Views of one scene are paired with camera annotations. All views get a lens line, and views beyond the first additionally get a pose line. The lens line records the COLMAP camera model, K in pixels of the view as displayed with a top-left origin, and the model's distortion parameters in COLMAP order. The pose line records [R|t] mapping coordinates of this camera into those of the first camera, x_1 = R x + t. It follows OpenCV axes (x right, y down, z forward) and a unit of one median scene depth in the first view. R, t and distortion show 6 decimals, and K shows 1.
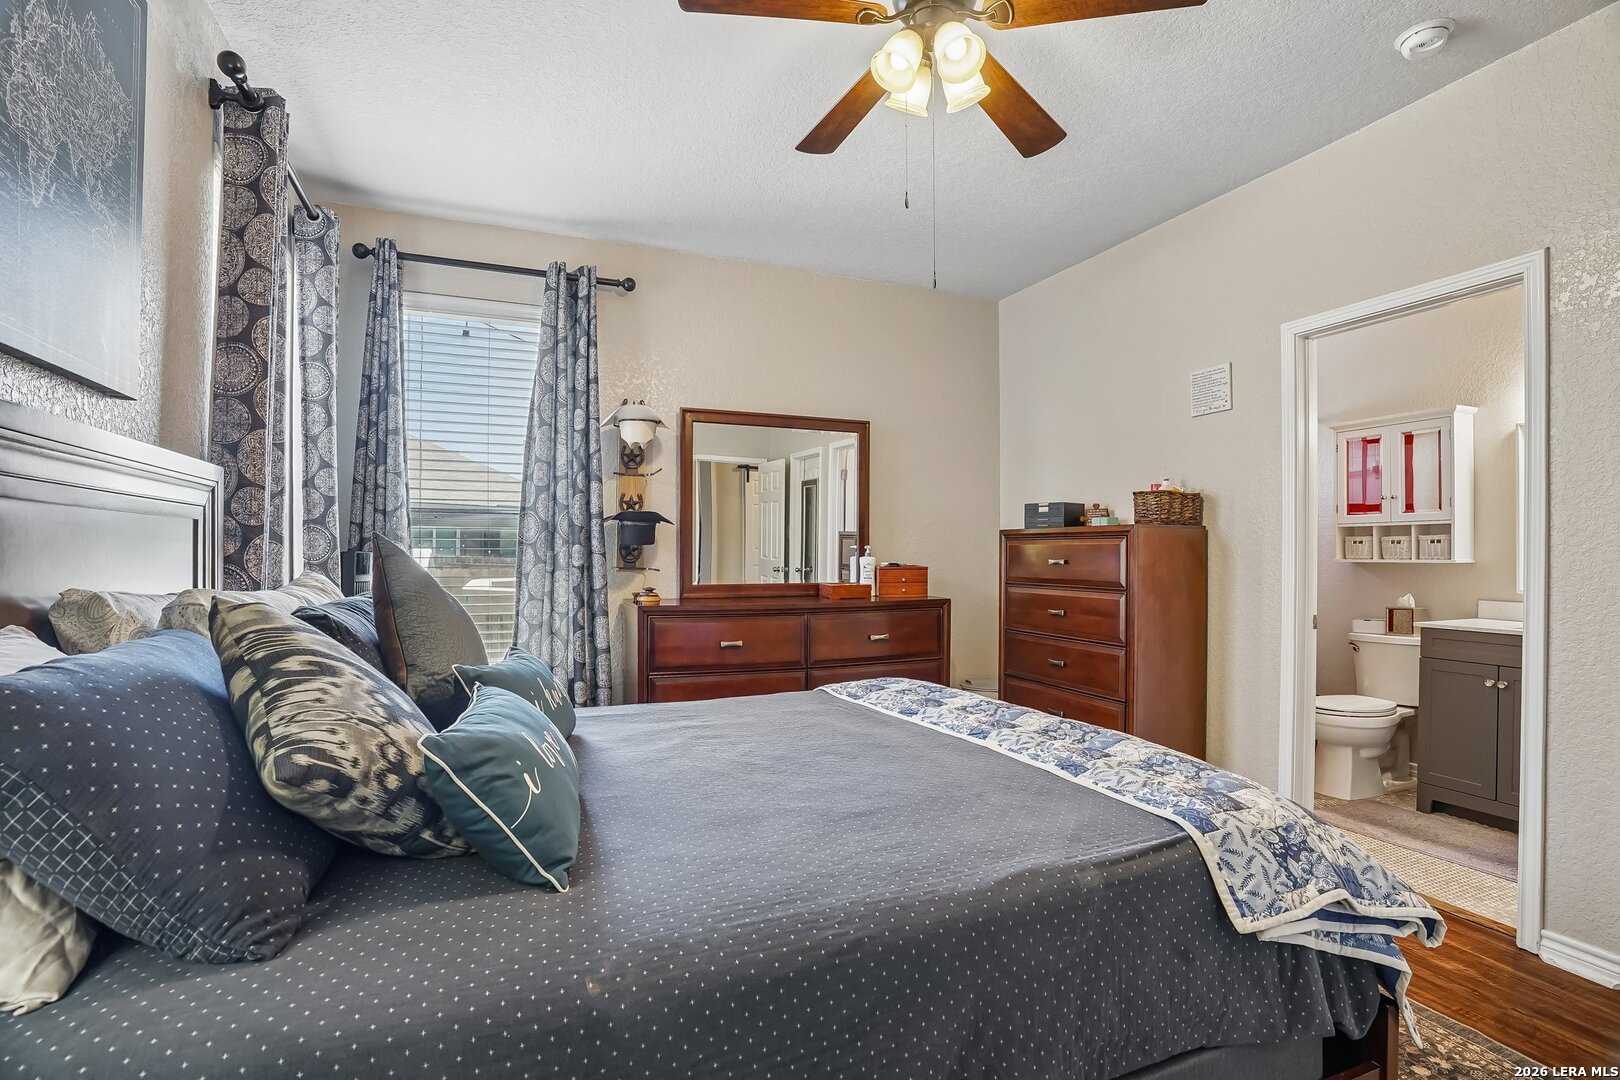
lens RADIAL K [[744.2, 0, 811.4], [0, 744.2, 553.6], [0, 0, 1]] dist [-0.051237, 0.007635]
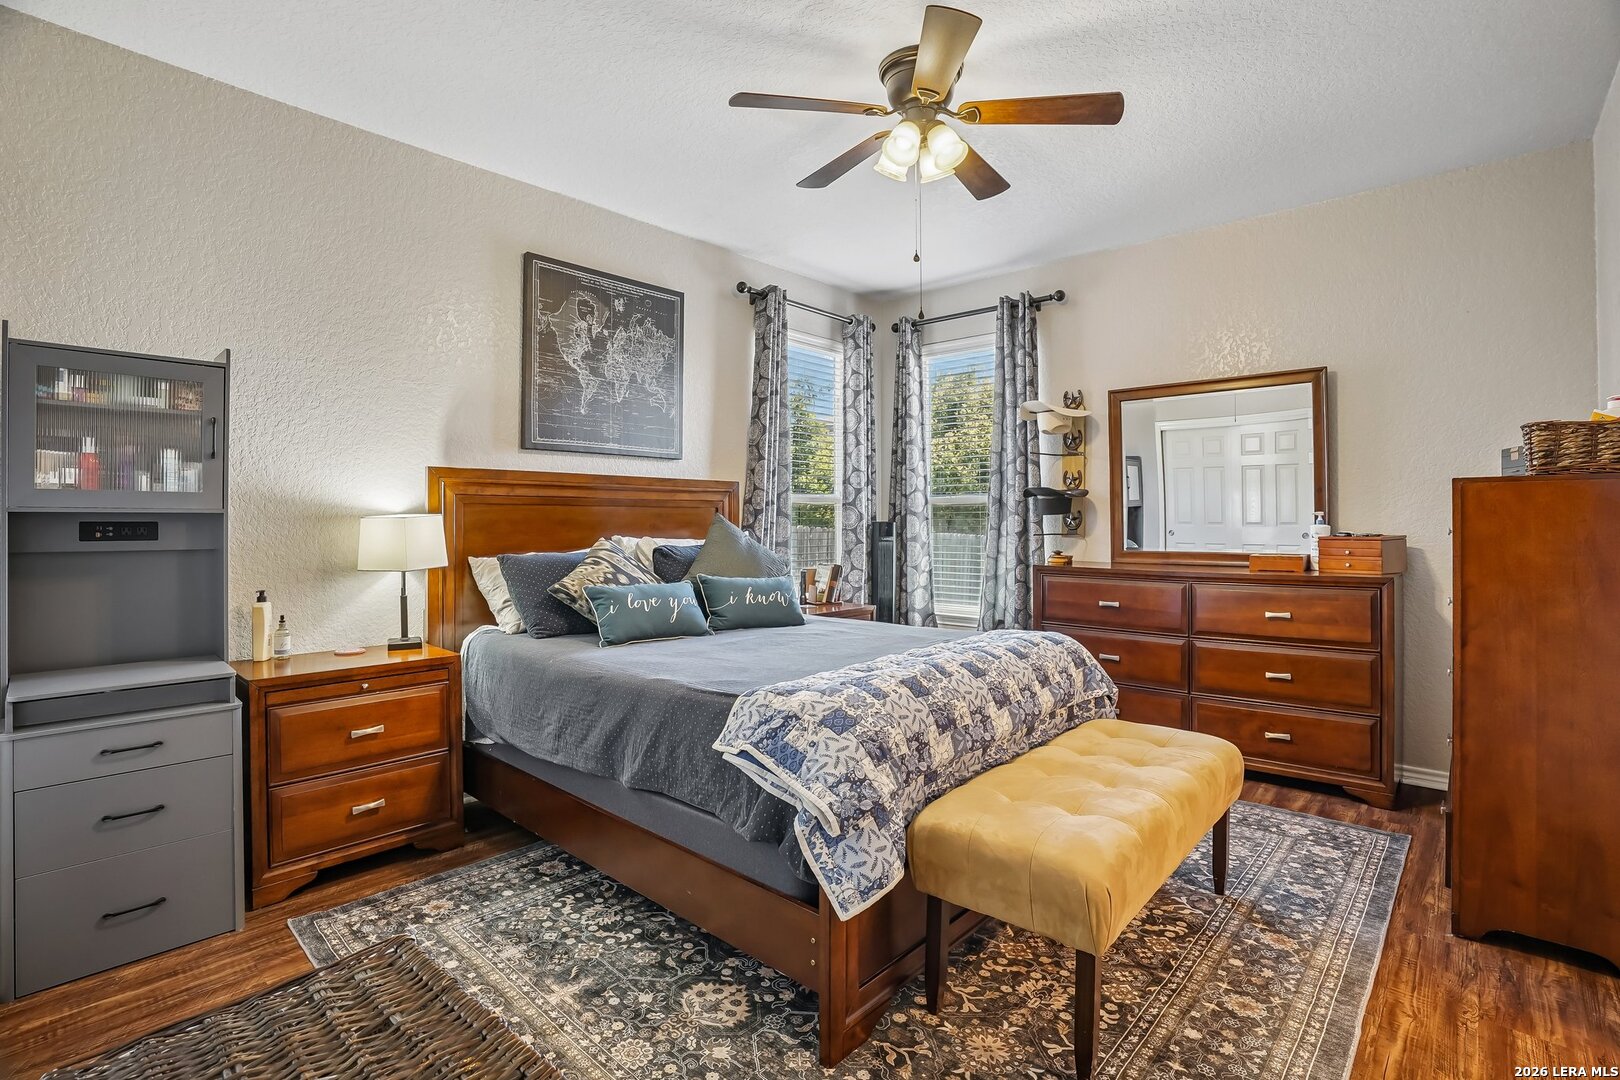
lens RADIAL K [[744.2, 0, 826.0], [0, 744.2, 510.5], [0, 0, 1]] dist [-0.051237, 0.007635]
pose [[0.456719, -0.016866, -0.889451, 0.723812], [0.003155, 0.999845, -0.017340, 0.001029], [0.889605, 0.005113, 0.456701, 0.142355]]
